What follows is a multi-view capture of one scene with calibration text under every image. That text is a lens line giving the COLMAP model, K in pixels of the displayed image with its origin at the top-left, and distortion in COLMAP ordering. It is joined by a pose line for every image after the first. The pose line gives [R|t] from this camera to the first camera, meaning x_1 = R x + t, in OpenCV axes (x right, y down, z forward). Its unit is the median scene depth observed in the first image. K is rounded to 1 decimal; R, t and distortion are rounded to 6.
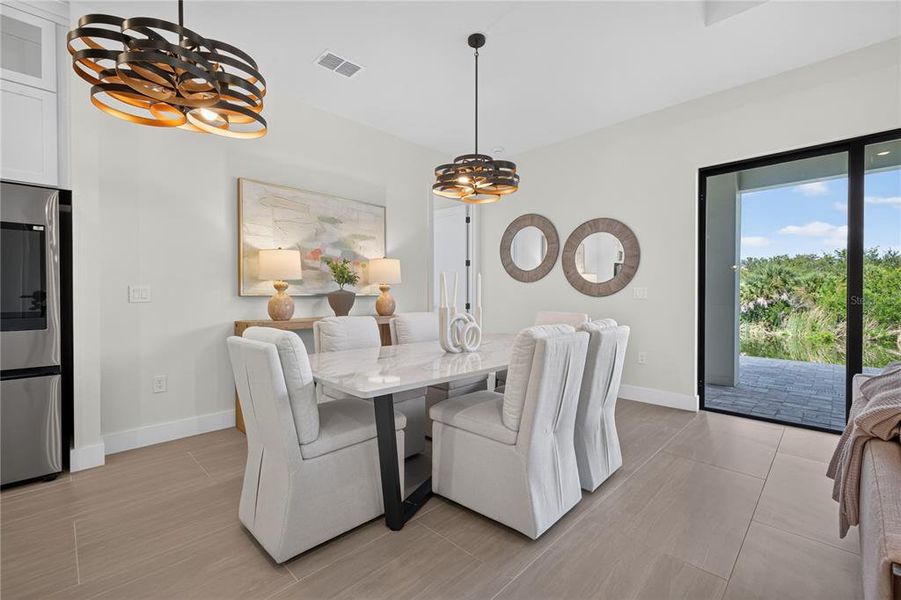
lens RADIAL K [[385.6, 0, 437.6], [0, 385.6, 296.6], [0, 0, 1]] dist [-0.000006, 0.001128]
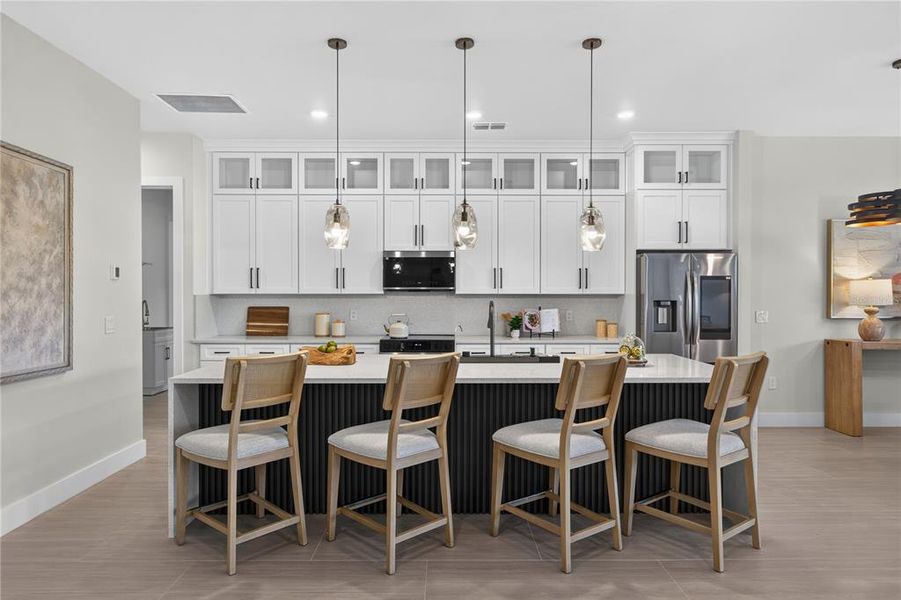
lens RADIAL K [[540.2, 0, 434.8], [0, 540.2, 297.9], [0, 0, 1]] dist [-0.007200, -0.003271]
pose [[0.722359, 0.007719, -0.691475, -0.198867], [-0.002584, 0.999961, 0.008464, -0.061808], [0.691513, -0.004327, 0.722351, -0.852528]]
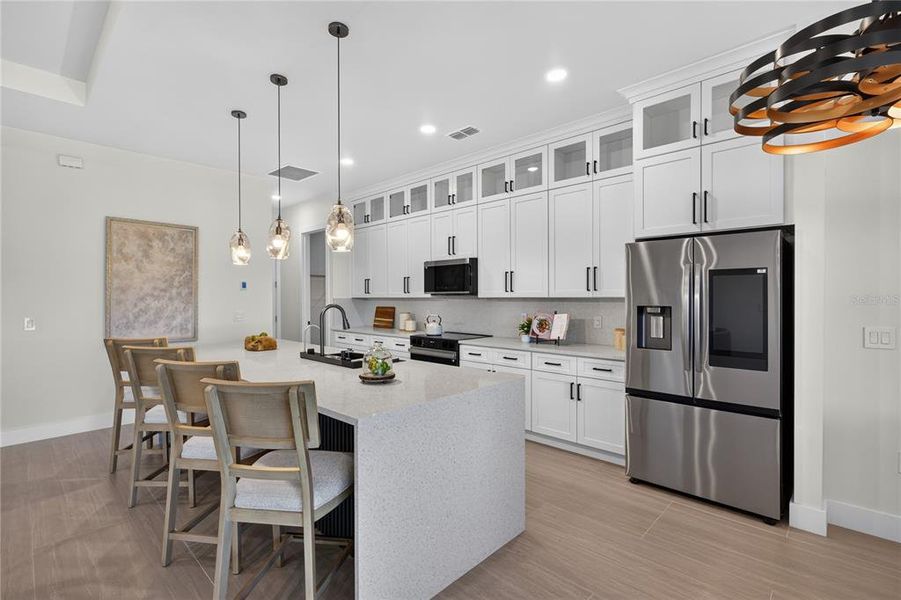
lens RADIAL K [[414.9, 0, 460.1], [0, 414.9, 301.2], [0, 0, 1]] dist [-0.009330, 0.004398]
pose [[0.040128, 0.011231, -0.999131, 0.011463], [0.001065, 0.999936, 0.011283, -0.062828], [0.999194, -0.001517, 0.040114, 0.093438]]
